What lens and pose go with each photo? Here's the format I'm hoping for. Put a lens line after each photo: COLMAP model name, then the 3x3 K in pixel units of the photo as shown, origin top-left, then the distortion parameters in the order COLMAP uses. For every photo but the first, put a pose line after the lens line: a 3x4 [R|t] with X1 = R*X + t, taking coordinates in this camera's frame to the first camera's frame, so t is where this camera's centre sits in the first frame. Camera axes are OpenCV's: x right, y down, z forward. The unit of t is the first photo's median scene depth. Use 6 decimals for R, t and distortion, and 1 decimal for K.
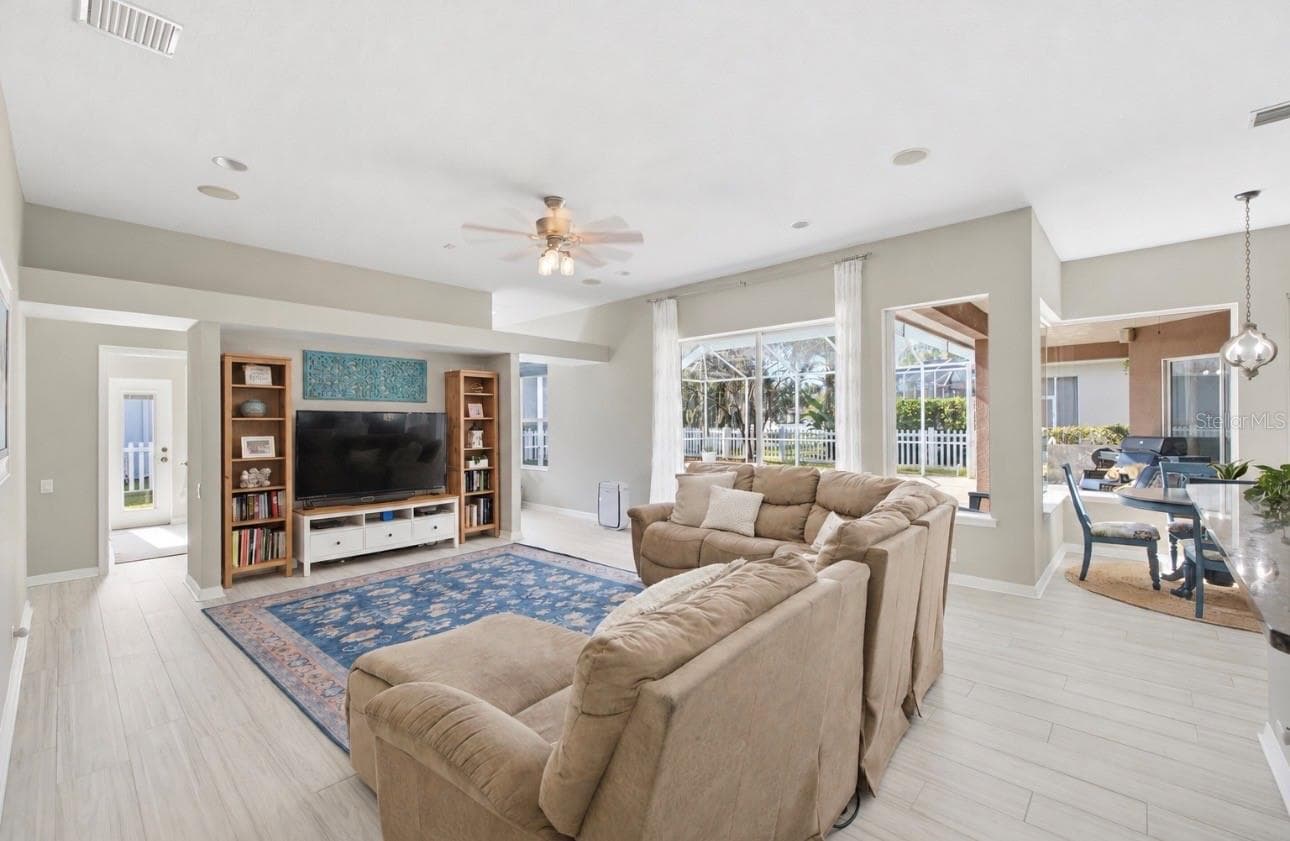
lens RADIAL K [[531.0, 0, 645.0], [0, 531.0, 420.5], [0, 0, 1]] dist [0.000605, 0.000088]
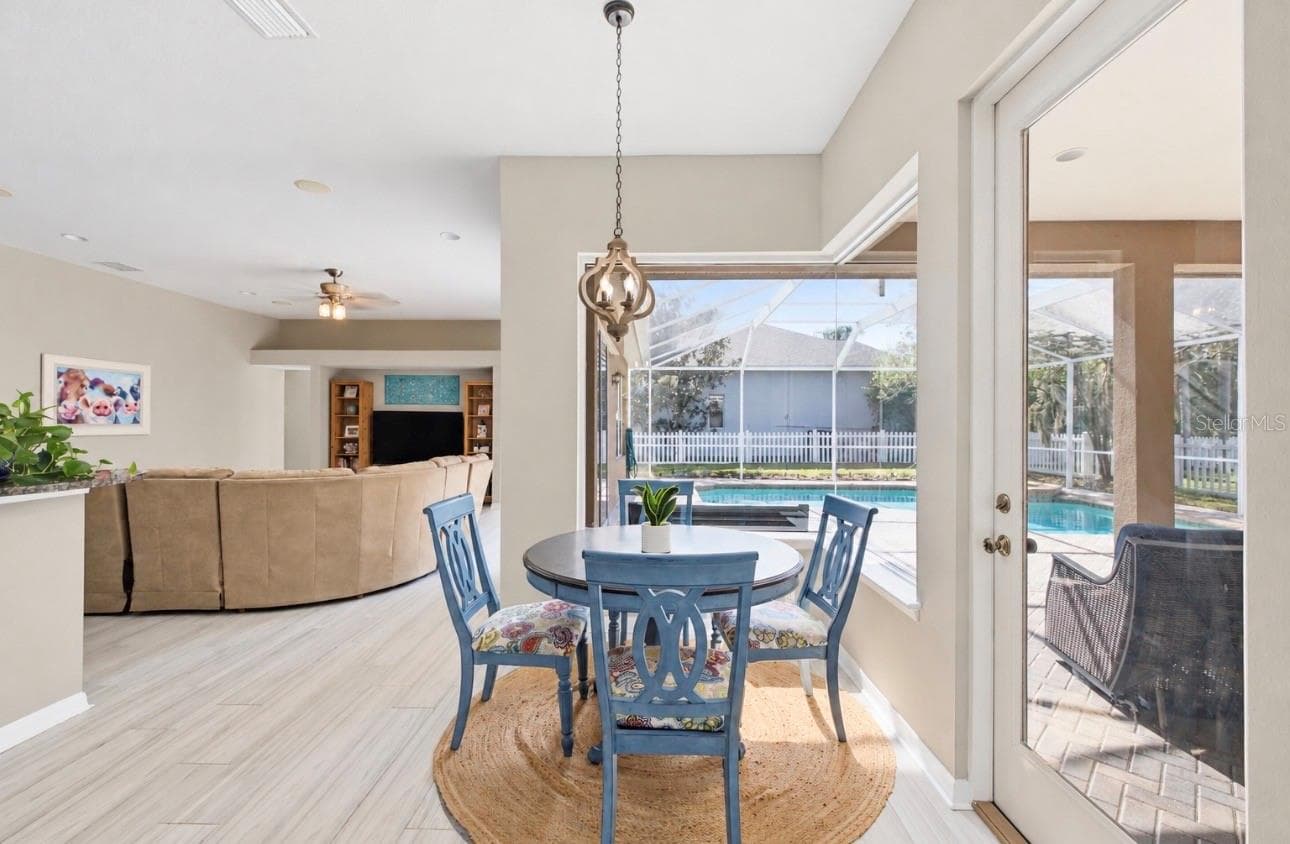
lens RADIAL K [[531.0, 0, 645.0], [0, 531.0, 422.0], [0, 0, 1]] dist [0.000605, 0.000088]
pose [[0.659662, 0.004309, -0.751550, 1.352554], [-0.009570, 0.999951, -0.002667, 0.014641], [0.751501, 0.008951, 0.659671, 0.580153]]
